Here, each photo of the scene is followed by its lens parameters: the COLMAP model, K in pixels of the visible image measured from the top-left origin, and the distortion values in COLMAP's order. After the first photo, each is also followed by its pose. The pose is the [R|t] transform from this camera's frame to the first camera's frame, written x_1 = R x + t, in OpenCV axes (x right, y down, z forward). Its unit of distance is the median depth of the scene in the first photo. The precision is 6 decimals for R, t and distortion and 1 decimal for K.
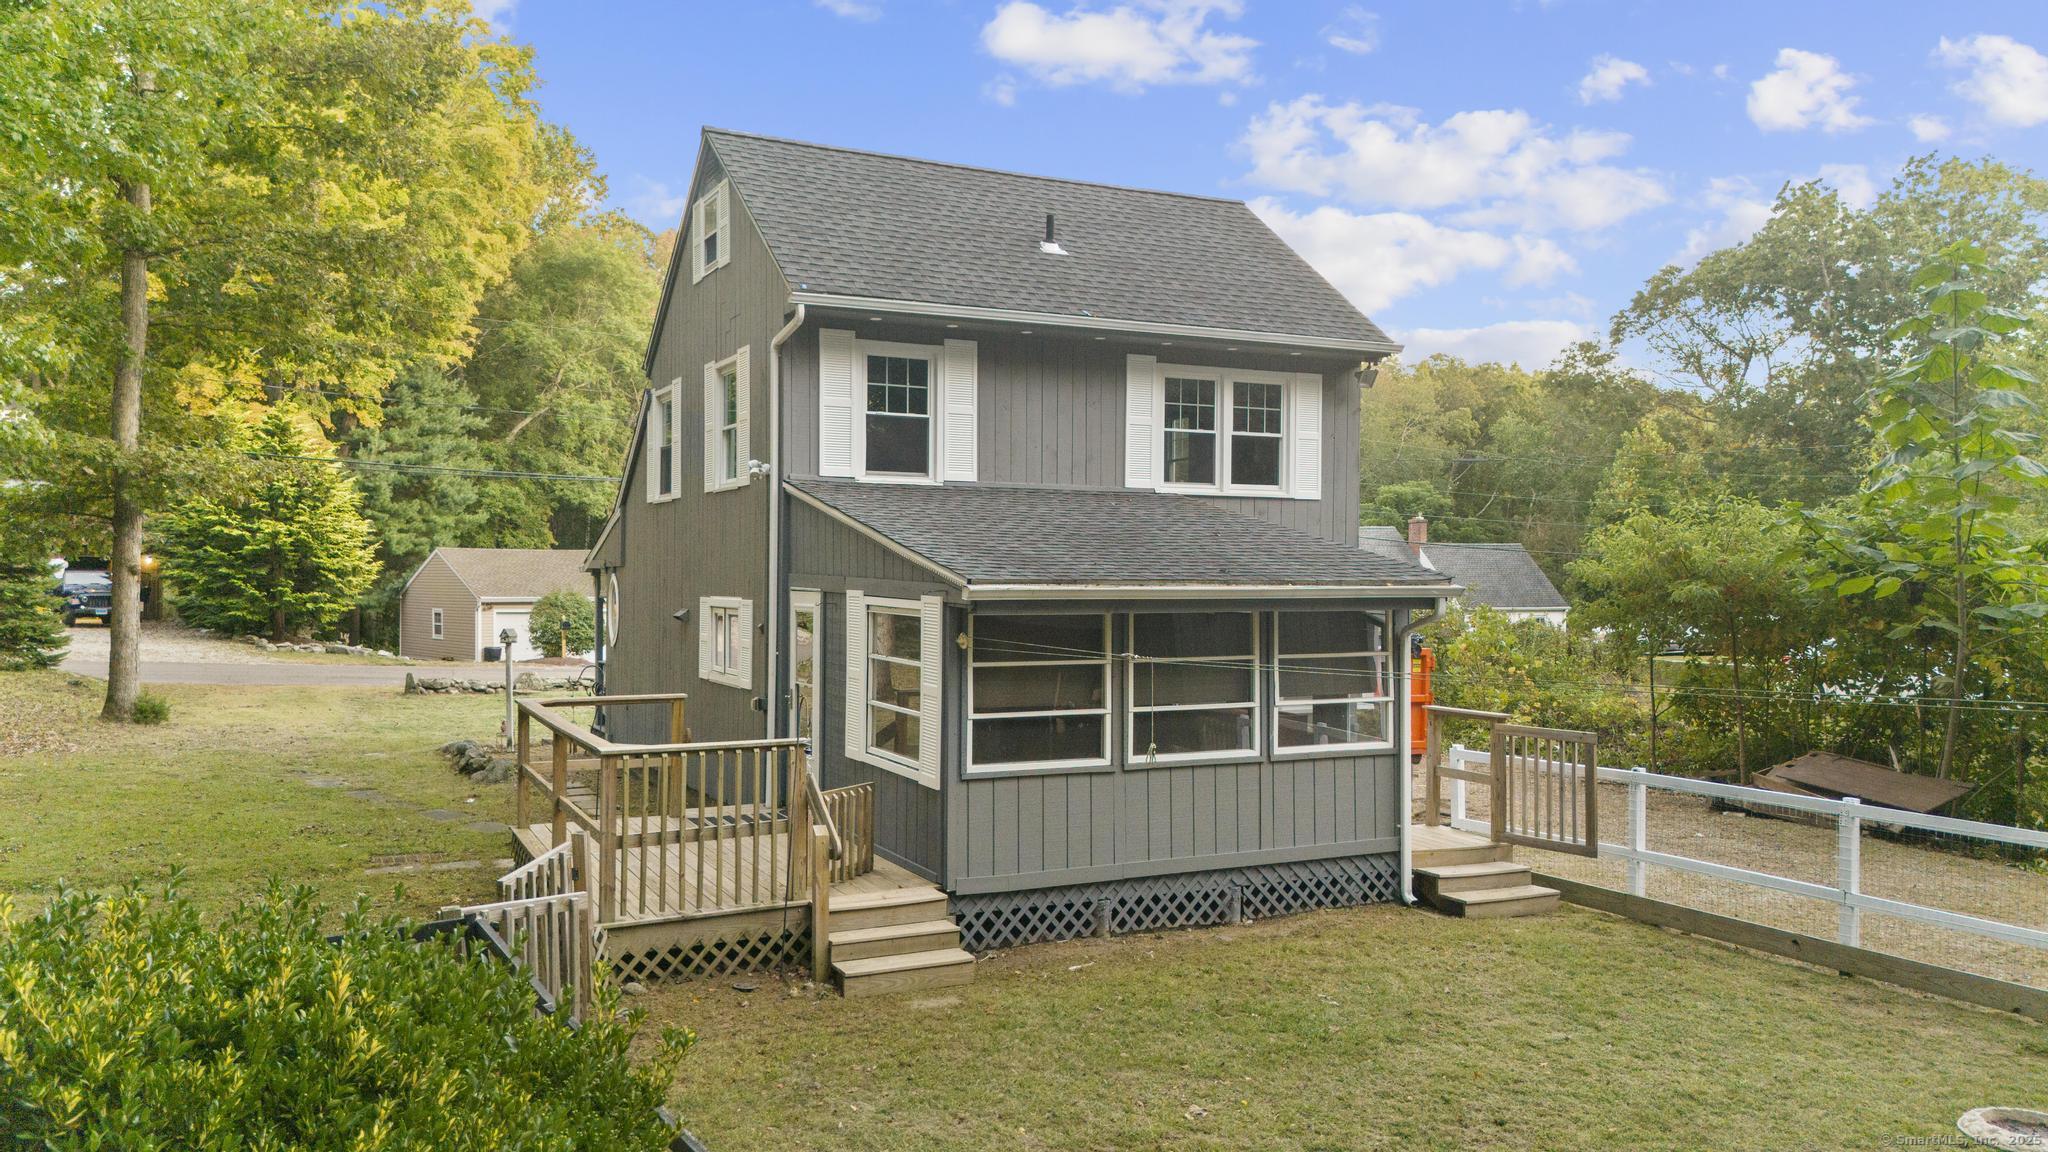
lens RADIAL K [[1526.7, 0, 1024.0], [0, 1526.7, 576.0], [0, 0, 1]] dist [0.105005, -0.163394]
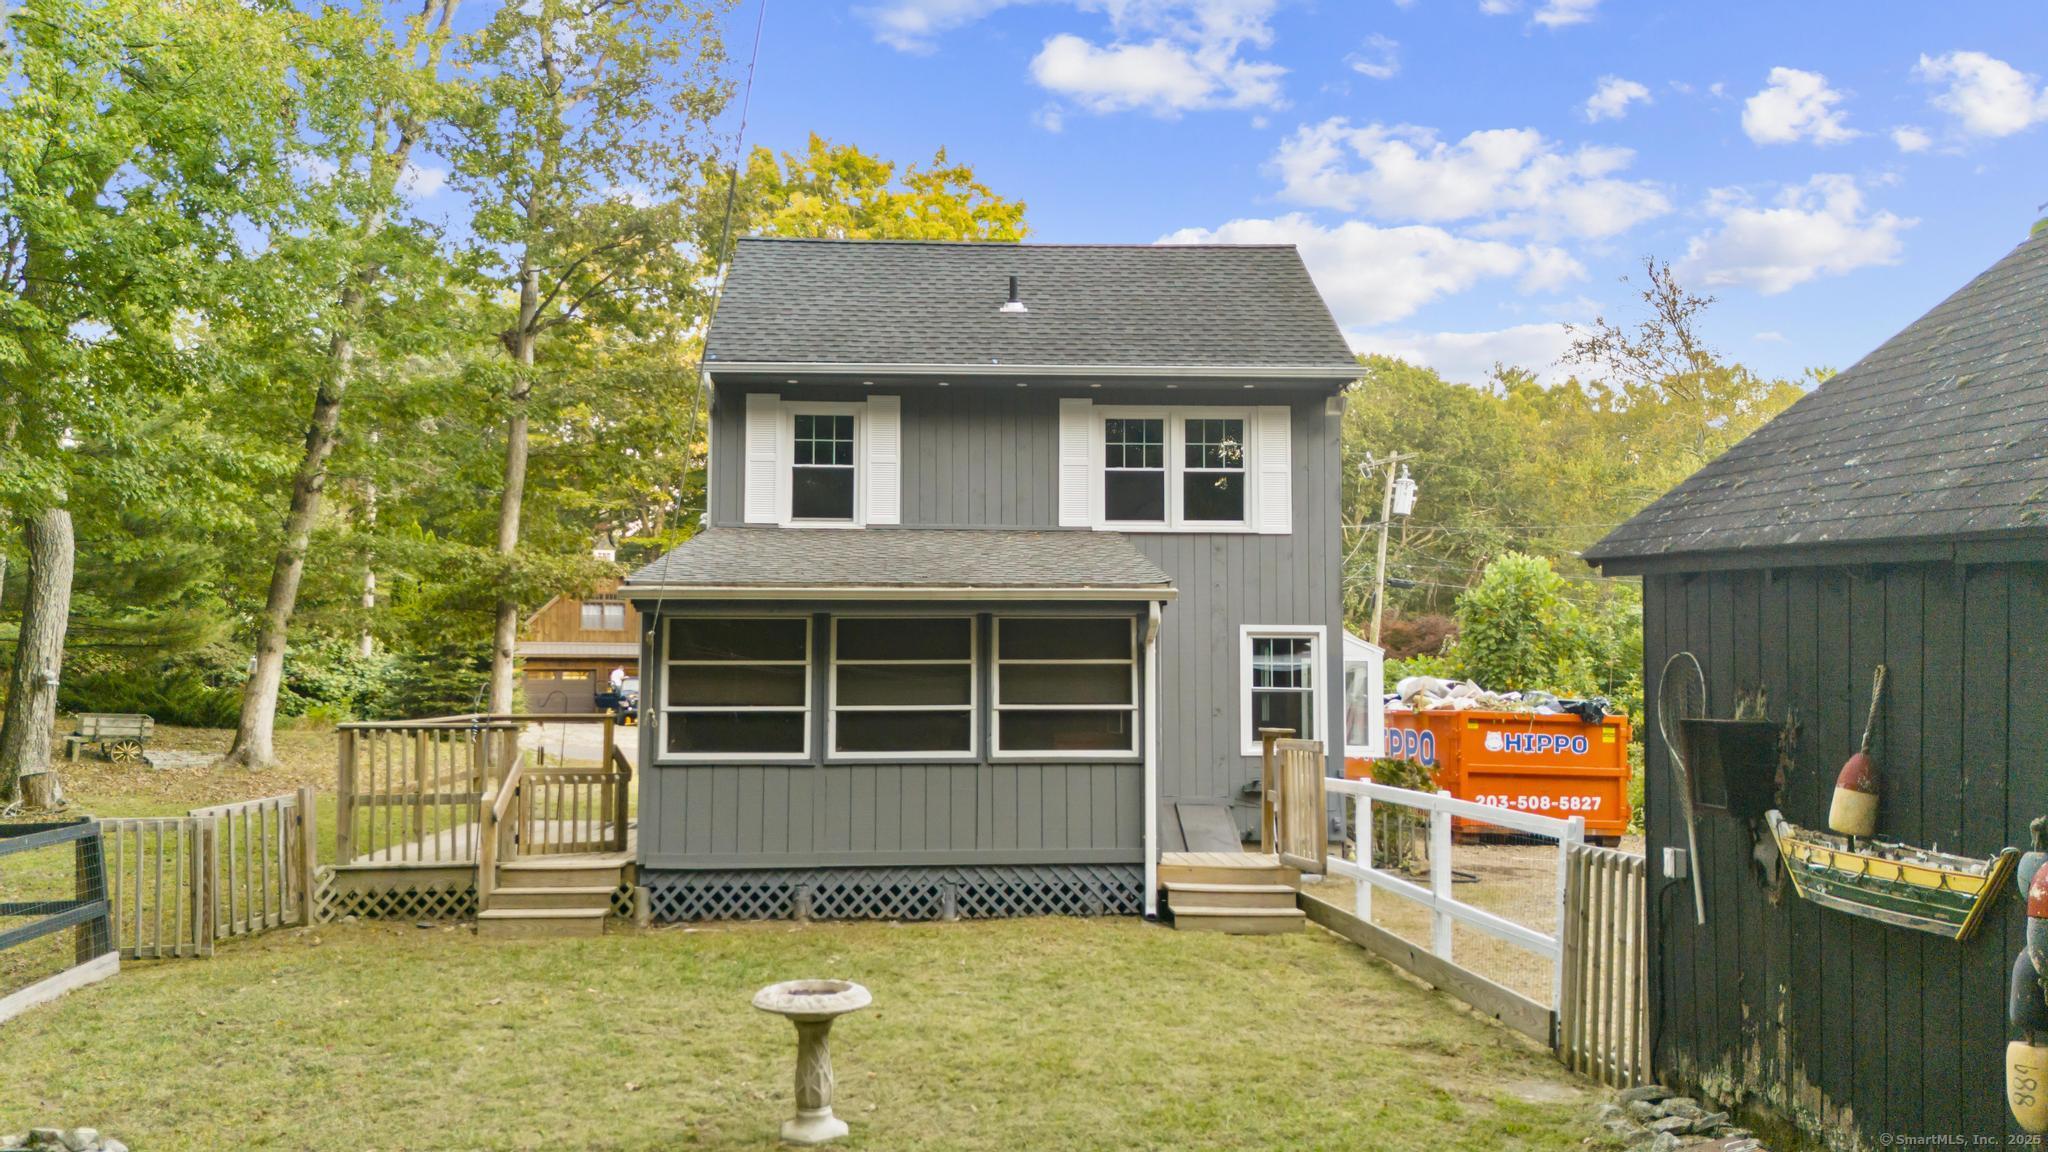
lens RADIAL K [[1526.7, 0, 1024.0], [0, 1526.7, 576.0], [0, 0, 1]] dist [0.105005, -0.163394]
pose [[0.912716, -0.037809, -0.406842, 0.459875], [0.002114, 0.996133, -0.087829, 0.065725], [0.408590, 0.079303, 0.909267, 0.056092]]
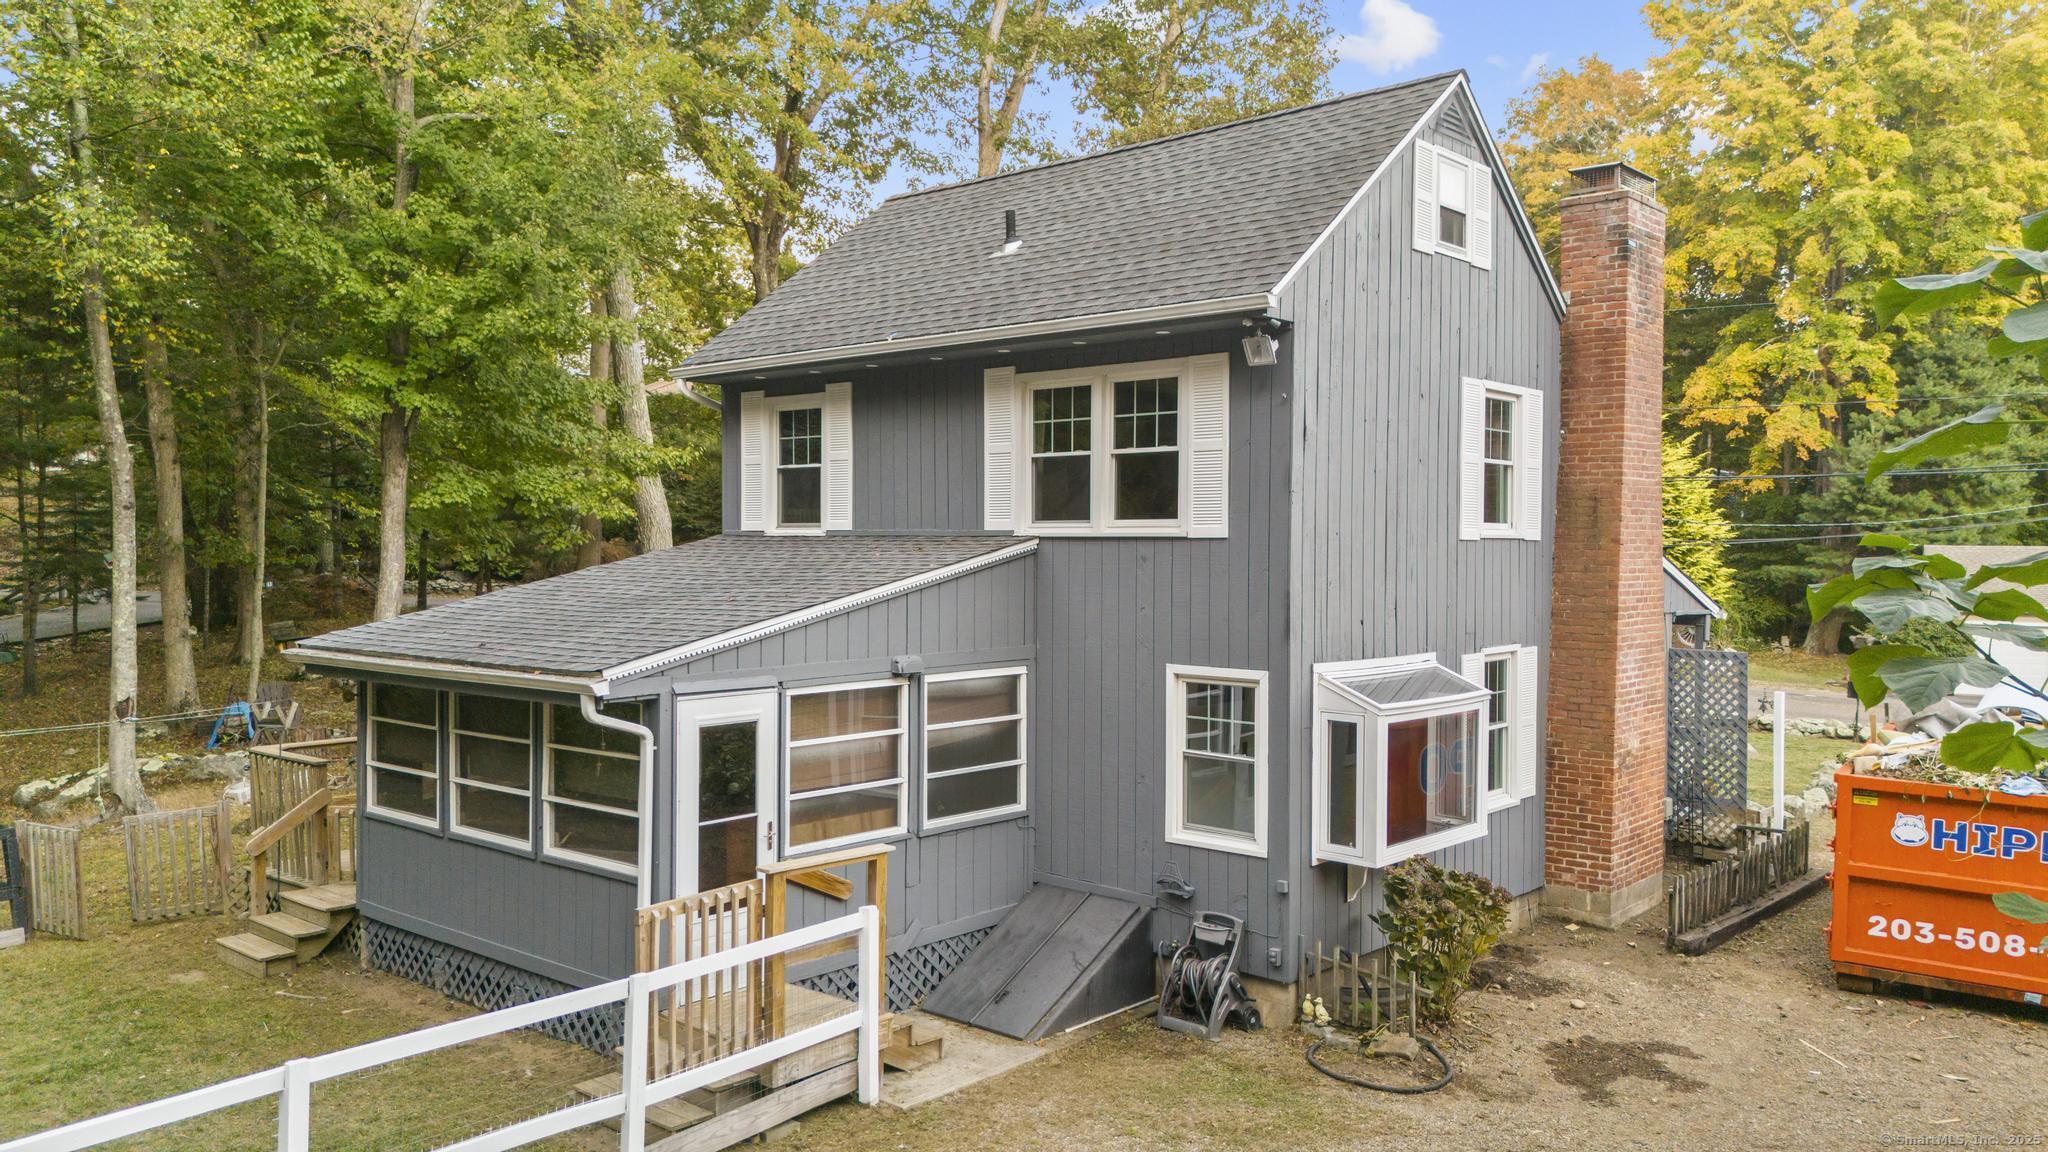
lens RADIAL K [[1526.7, 0, 1024.0], [0, 1526.7, 576.0], [0, 0, 1]] dist [0.105005, -0.163394]
pose [[0.366612, 0.016268, -0.930232, 0.842955], [-0.002925, 0.999862, 0.016333, -0.046202], [0.930369, -0.003267, 0.366609, 0.710342]]
